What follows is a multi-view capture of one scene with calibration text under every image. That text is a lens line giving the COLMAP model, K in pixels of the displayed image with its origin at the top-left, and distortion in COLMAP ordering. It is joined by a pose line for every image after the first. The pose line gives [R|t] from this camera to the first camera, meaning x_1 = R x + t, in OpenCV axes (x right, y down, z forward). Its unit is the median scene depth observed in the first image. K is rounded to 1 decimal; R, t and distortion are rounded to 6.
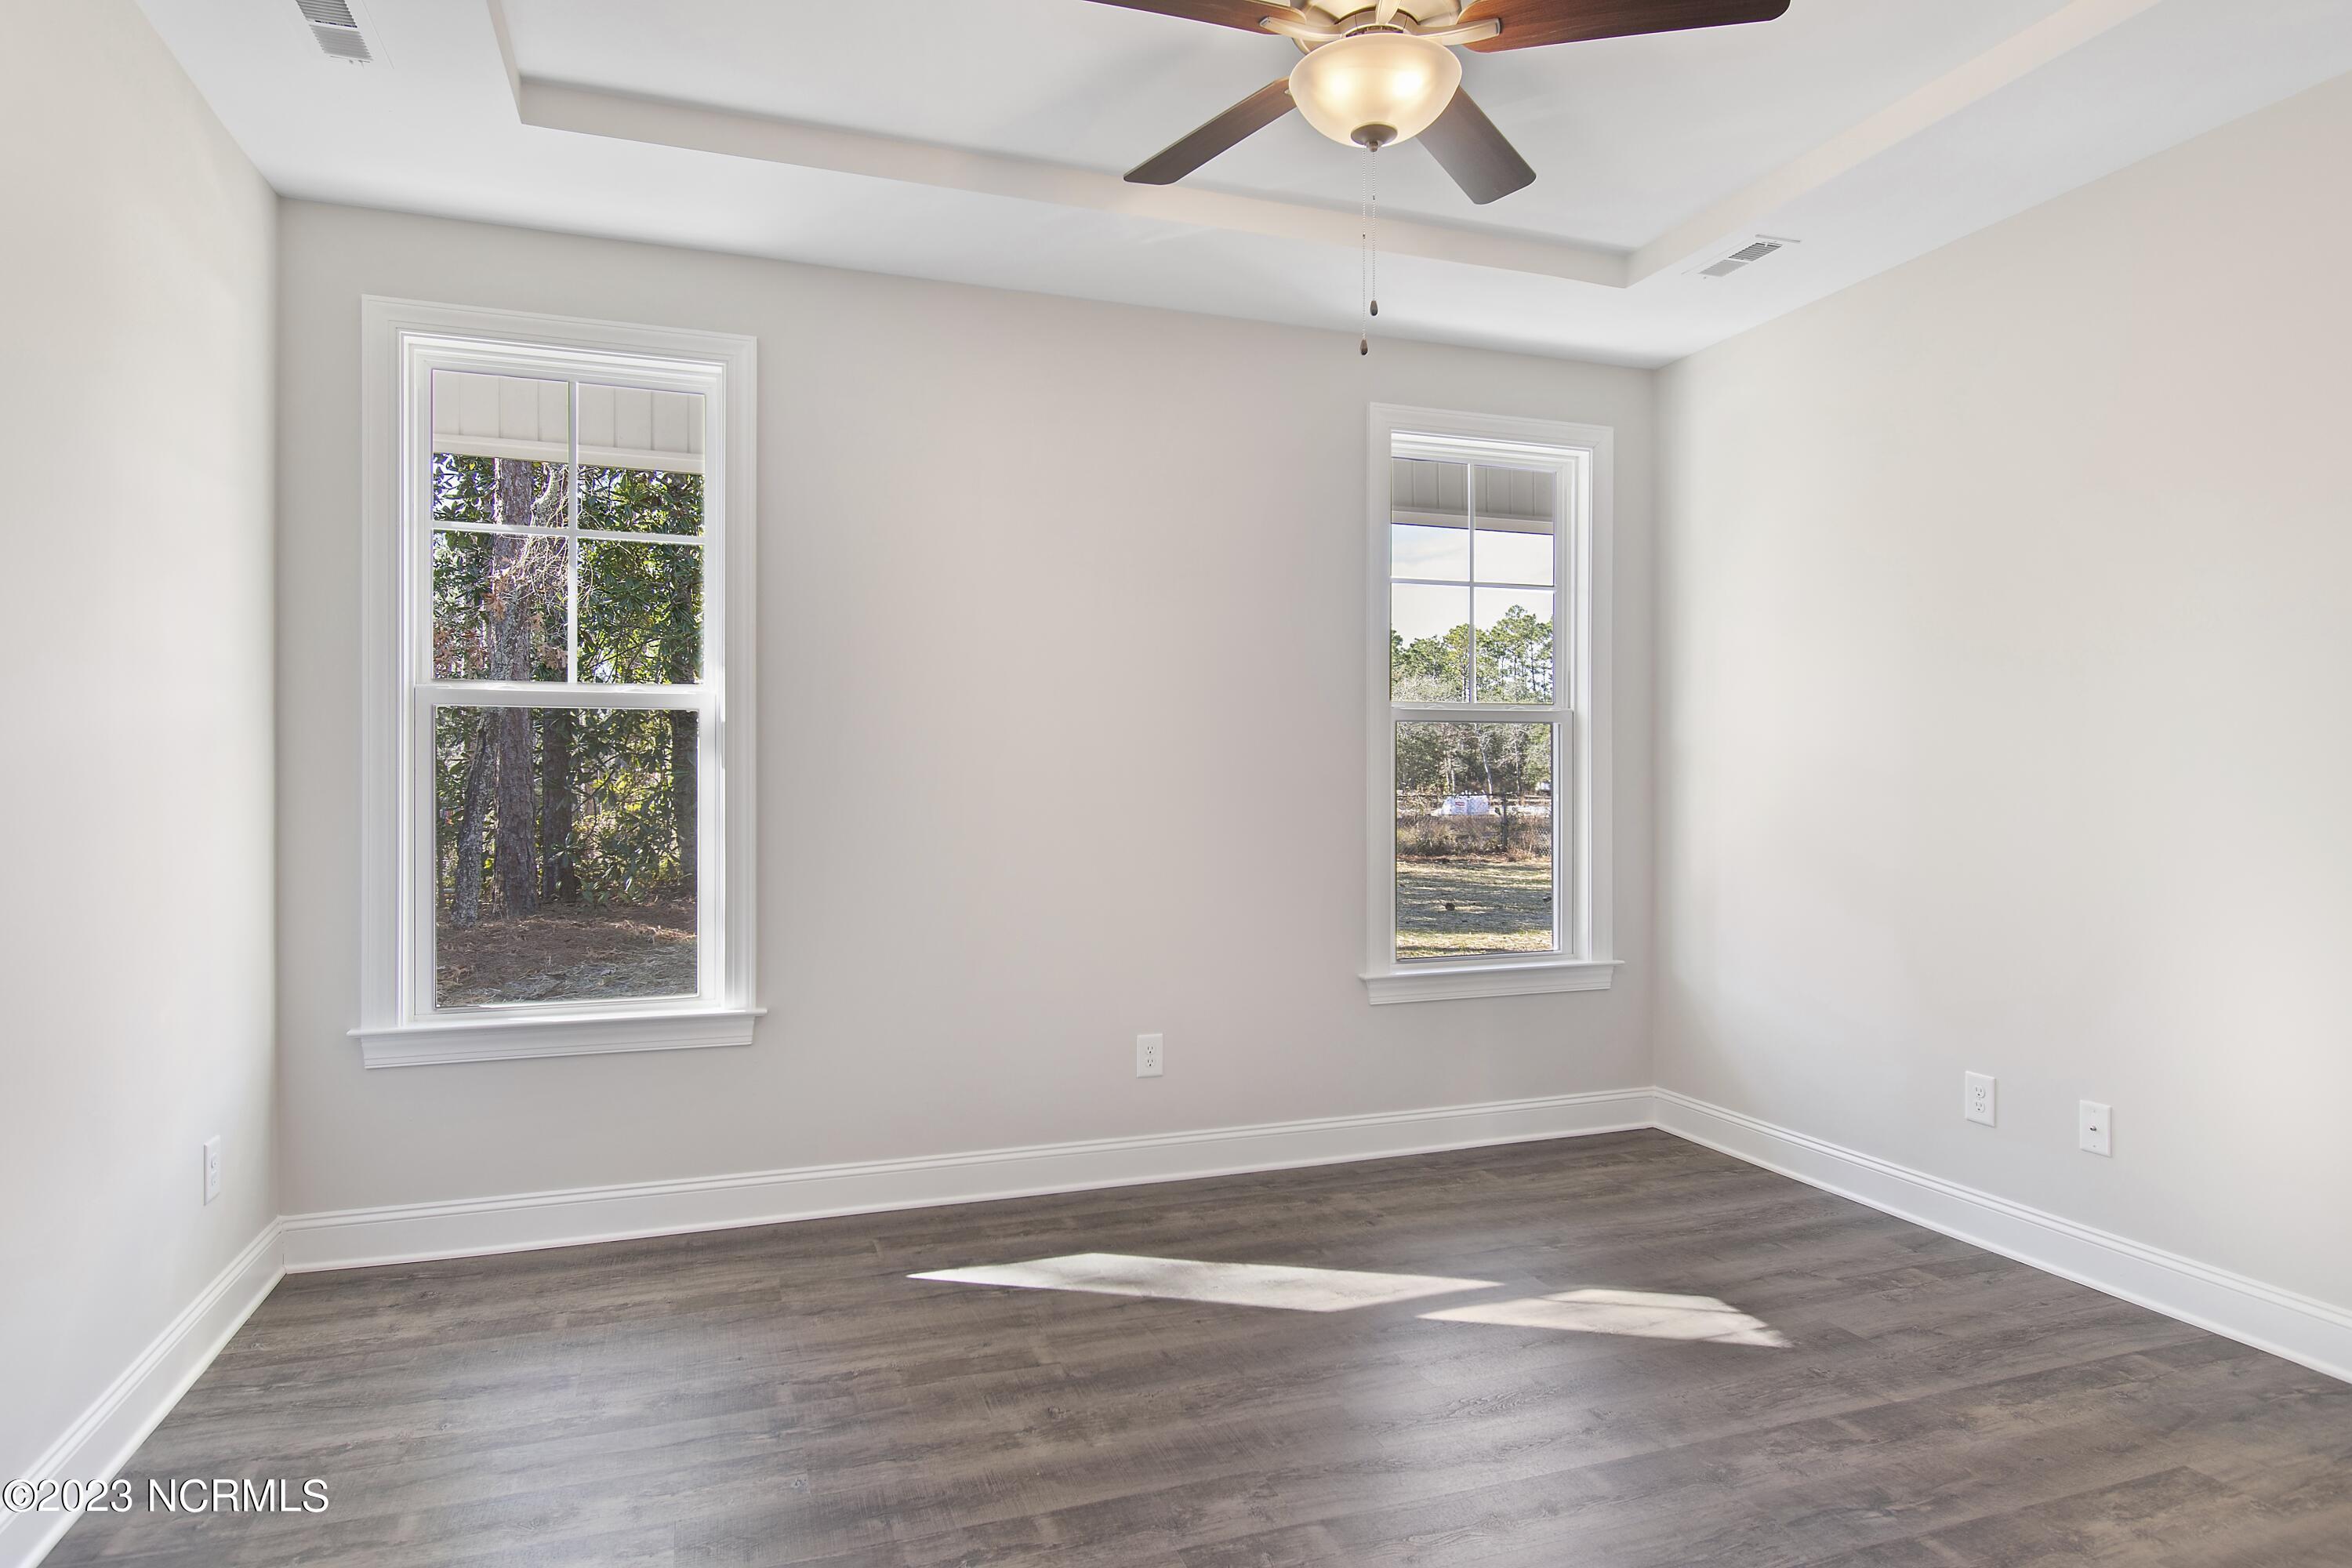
lens RADIAL K [[1245.2, 0, 1225.3], [0, 1245.2, 792.5], [0, 0, 1]] dist [0.005177, -0.008038]
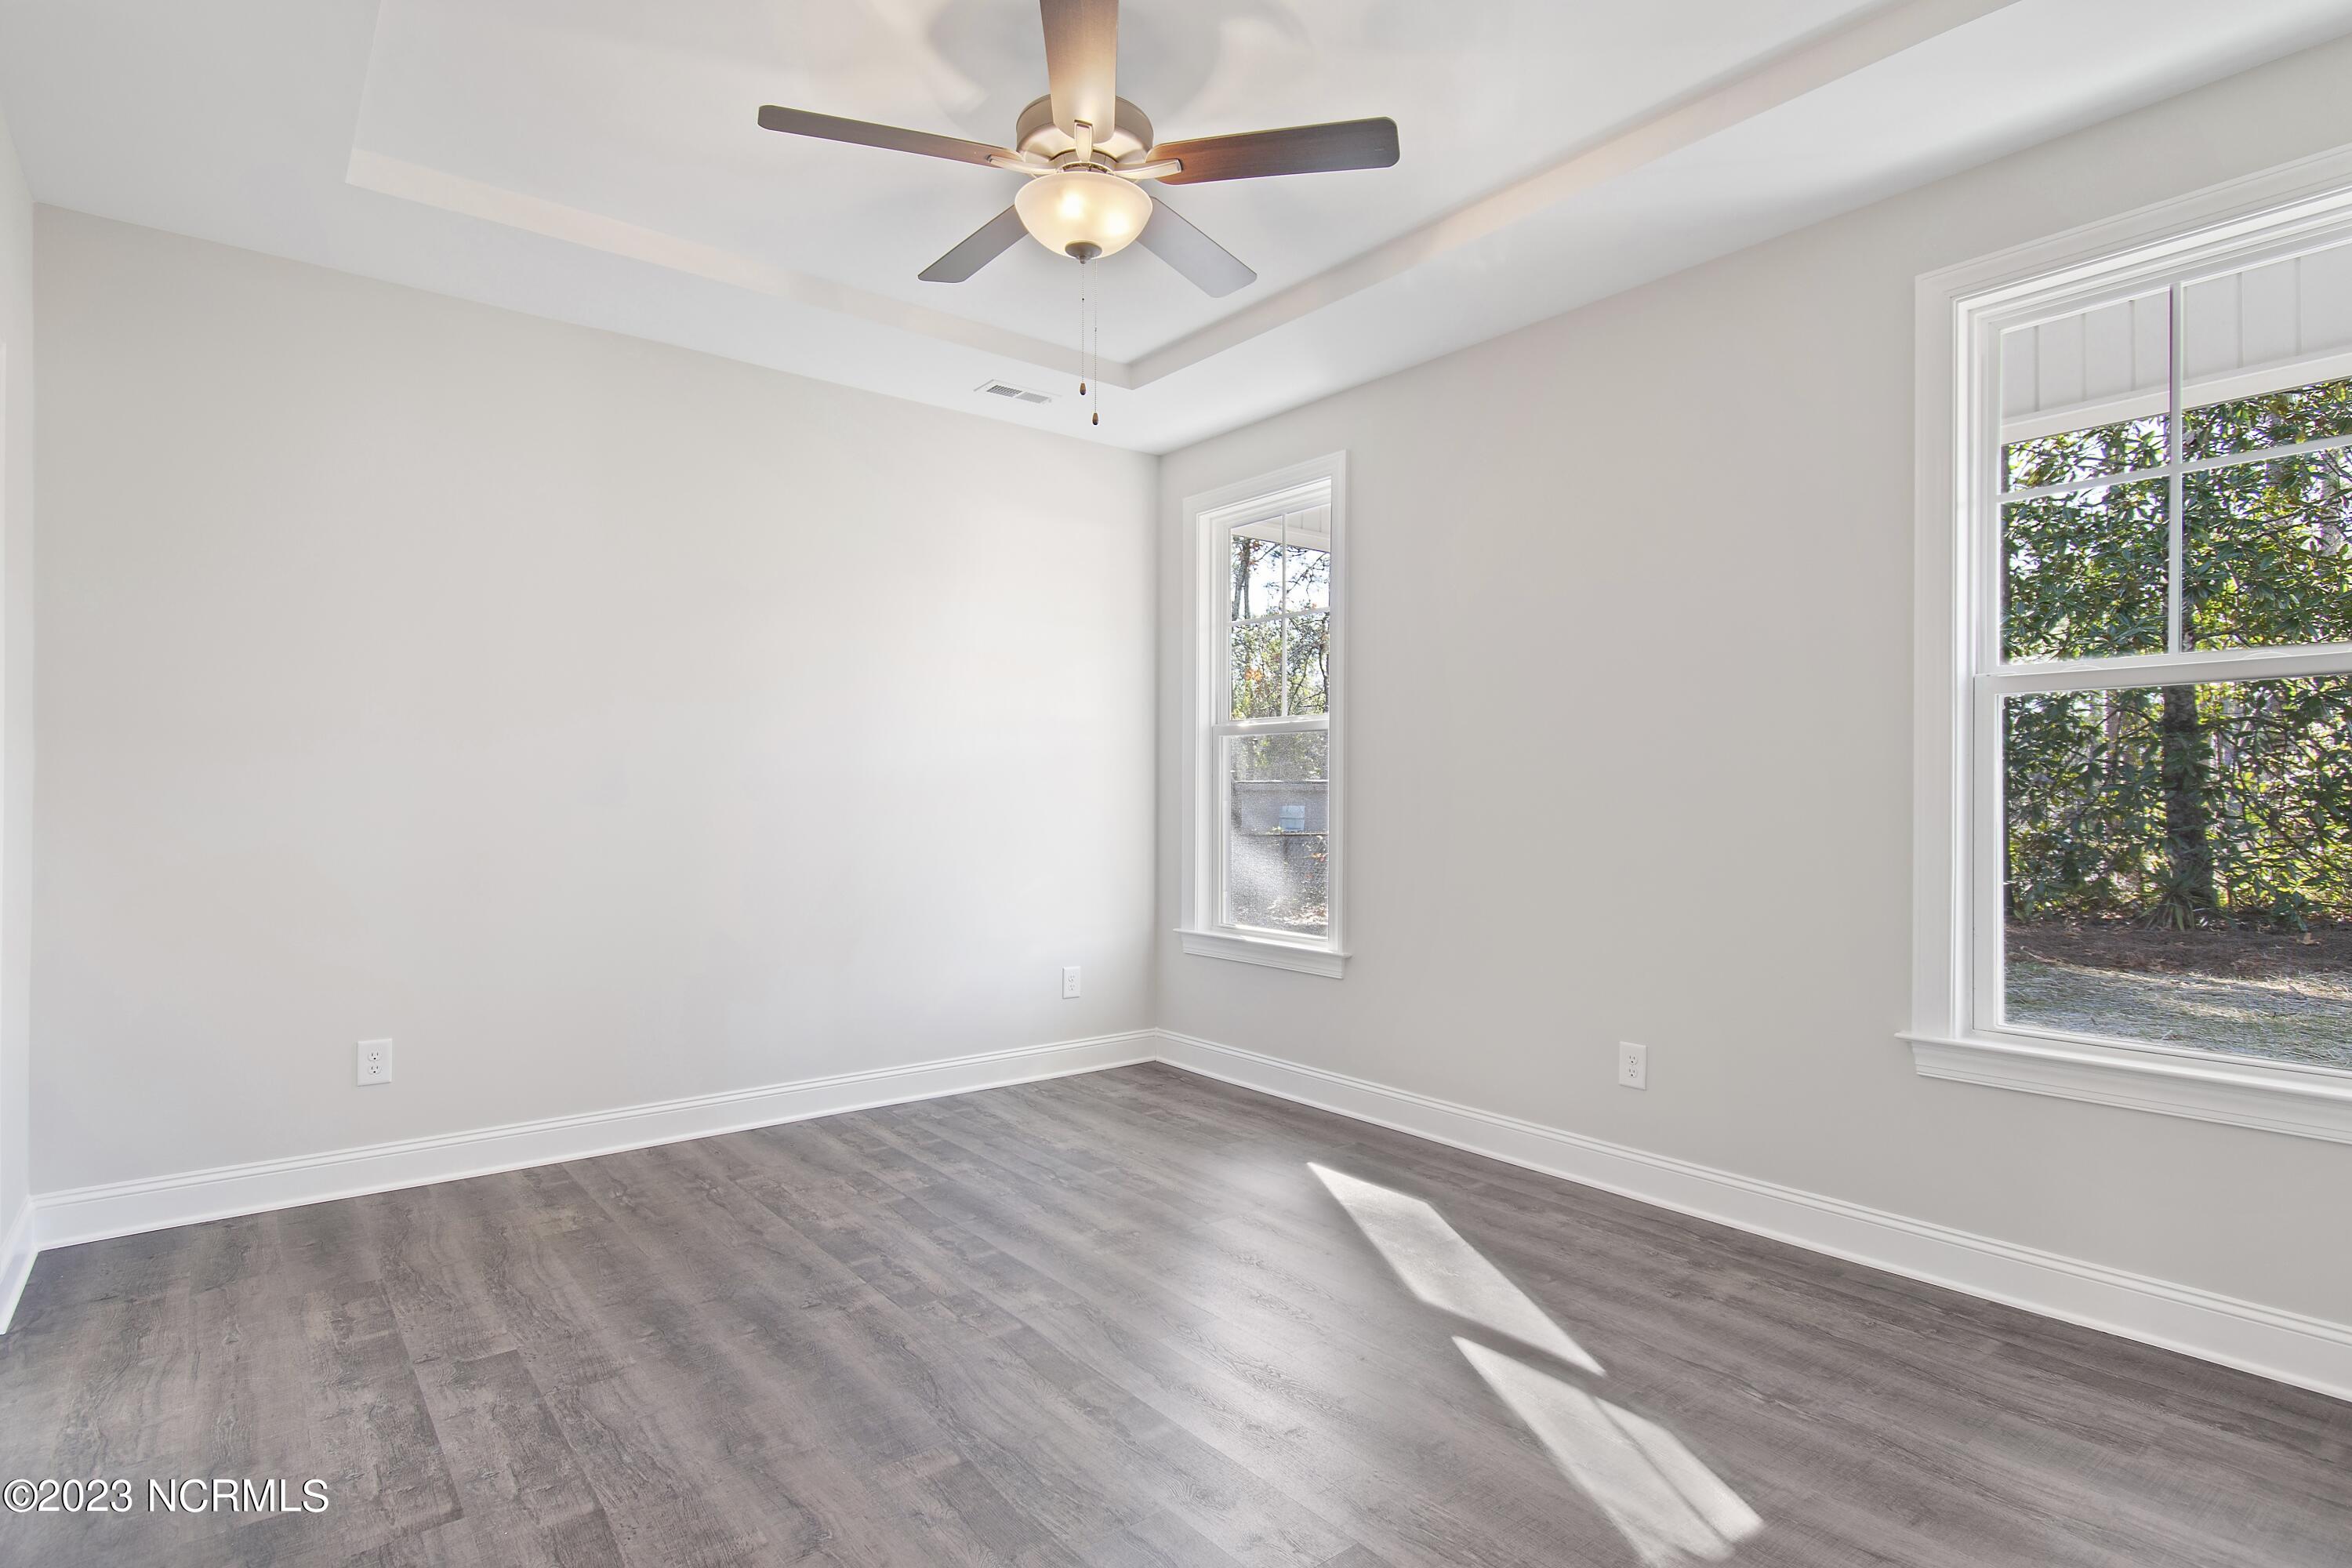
lens RADIAL K [[1178.3, 0, 1186.6], [0, 1178.3, 796.9], [0, 0, 1]] dist [0.005590, -0.002047]
pose [[0.347553, -0.002235, -0.937658, 0.740369], [-0.015361, 0.999849, -0.008077, 0.020427], [0.937535, 0.017211, 0.347466, 0.401115]]
